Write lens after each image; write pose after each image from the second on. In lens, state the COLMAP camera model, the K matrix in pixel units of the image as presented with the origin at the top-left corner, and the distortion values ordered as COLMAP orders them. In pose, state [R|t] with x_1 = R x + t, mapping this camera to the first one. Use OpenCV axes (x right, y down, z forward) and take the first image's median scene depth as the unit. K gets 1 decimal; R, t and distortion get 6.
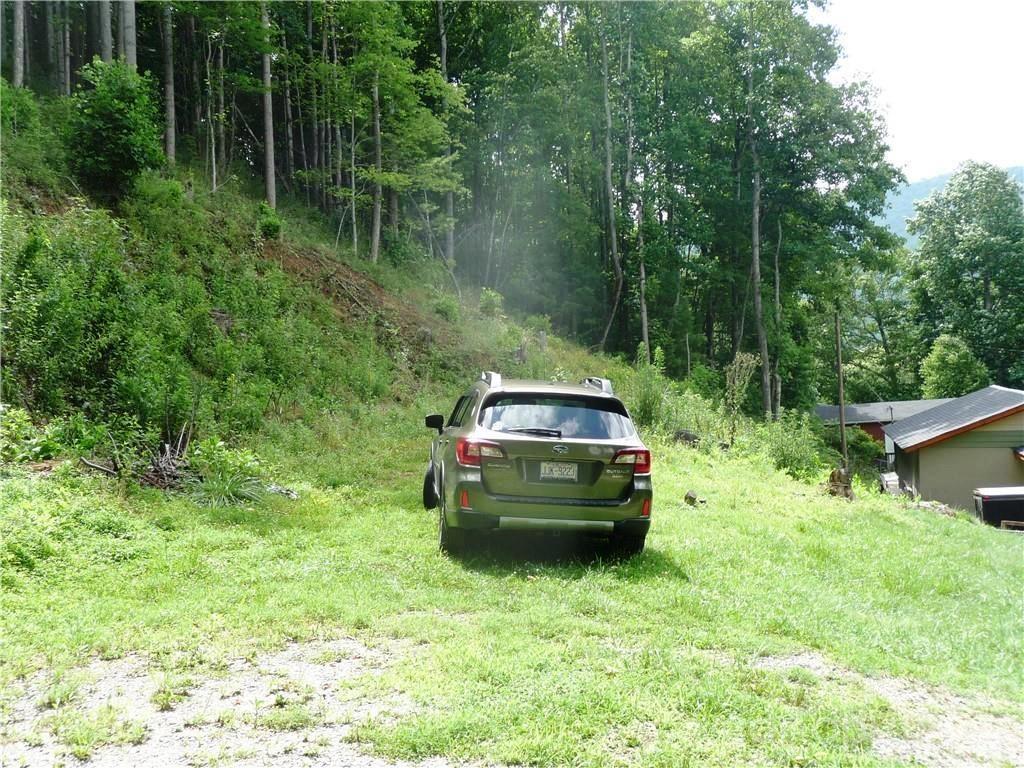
lens RADIAL K [[1163.4, 0, 512.0], [0, 1163.4, 384.0], [0, 0, 1]] dist [-0.004884, 0.000984]
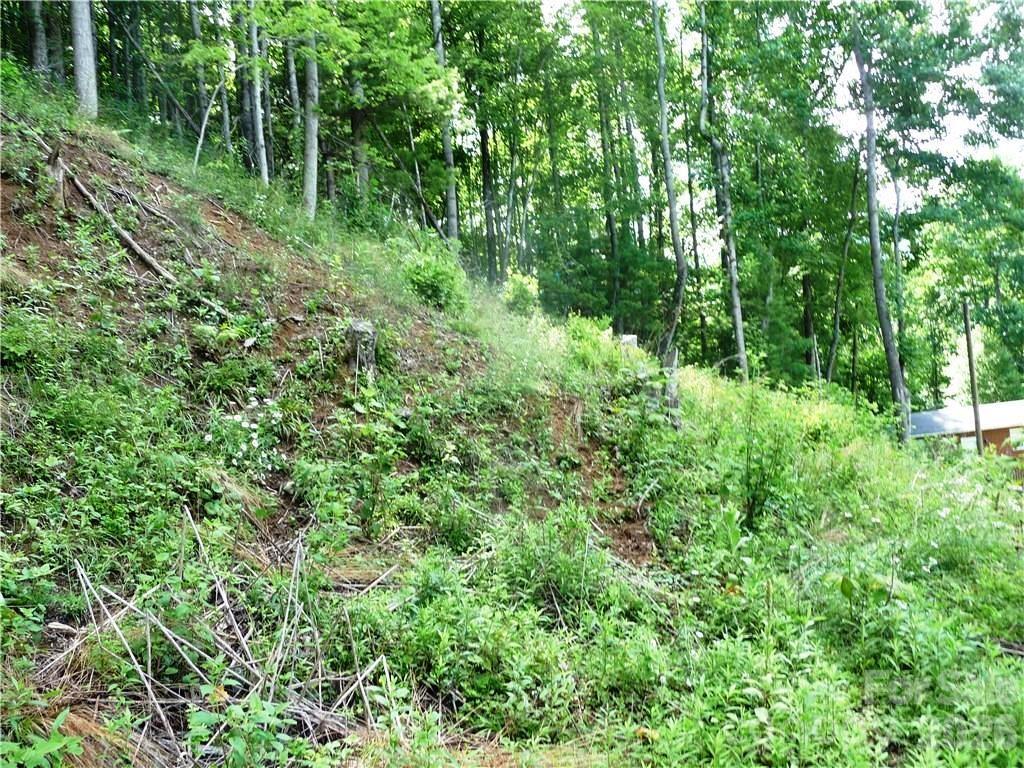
lens RADIAL K [[833.0, 0, 512.0], [0, 833.0, 384.0], [0, 0, 1]] dist [-0.139298, 0.157214]
pose [[0.998651, -0.051801, 0.003720, -0.030784], [0.051846, 0.998564, -0.013495, -0.022666], [-0.003015, 0.013670, 0.999902, 0.665674]]
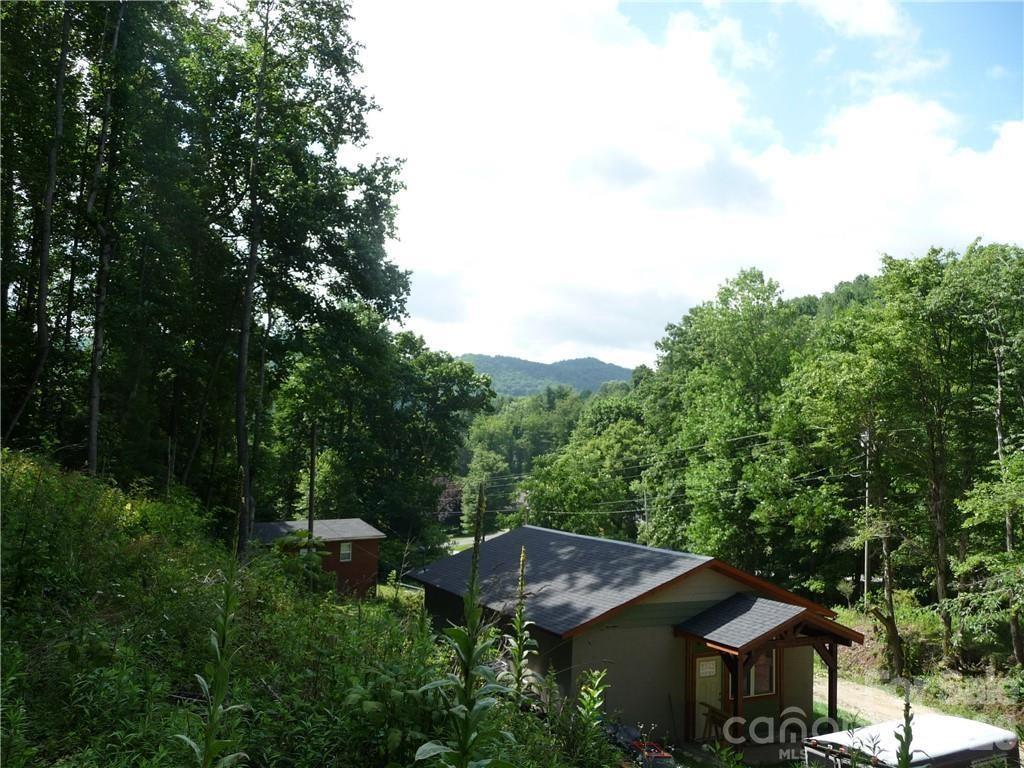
lens RADIAL K [[833.0, 0, 512.0], [0, 833.0, 384.0], [0, 0, 1]] dist [-0.139298, 0.157214]
pose [[0.745243, 0.124446, 0.655077, -0.013803], [-0.043733, 0.989437, -0.138212, -0.018874], [-0.665357, 0.074353, 0.742814, 0.613178]]
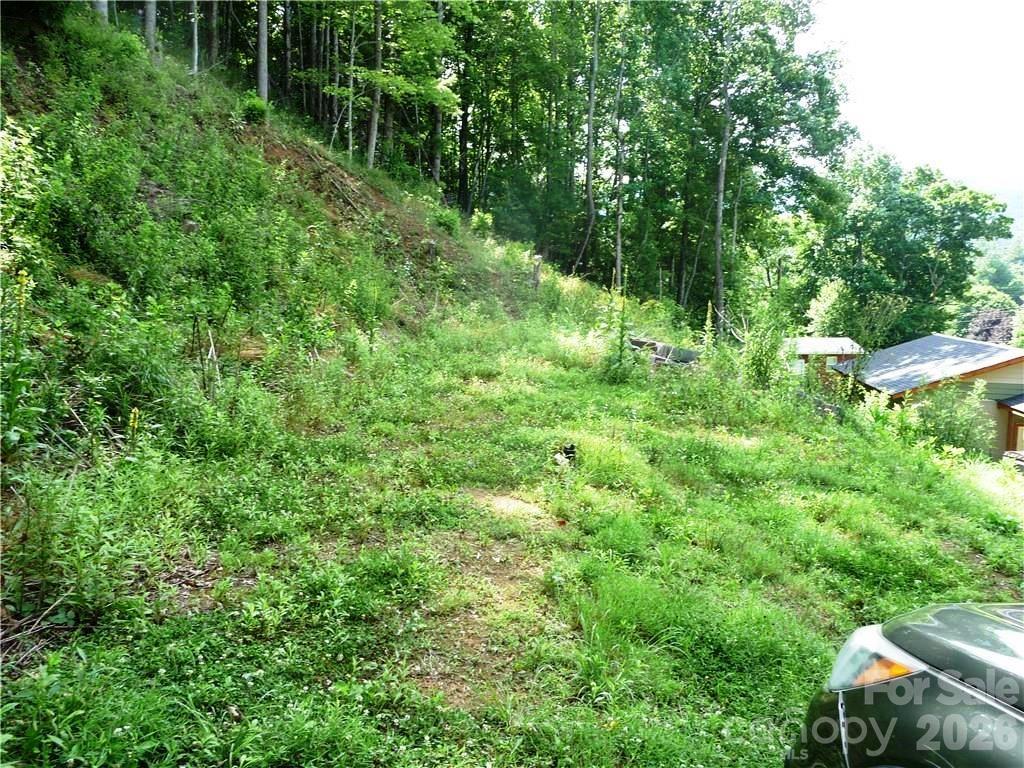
lens RADIAL K [[833.0, 0, 512.0], [0, 833.0, 384.0], [0, 0, 1]] dist [-0.139298, 0.157214]
pose [[0.995769, 0.047967, 0.078374, -0.047982], [-0.055275, 0.994046, 0.093904, -0.002239], [-0.073404, -0.097839, 0.992492, 0.315066]]
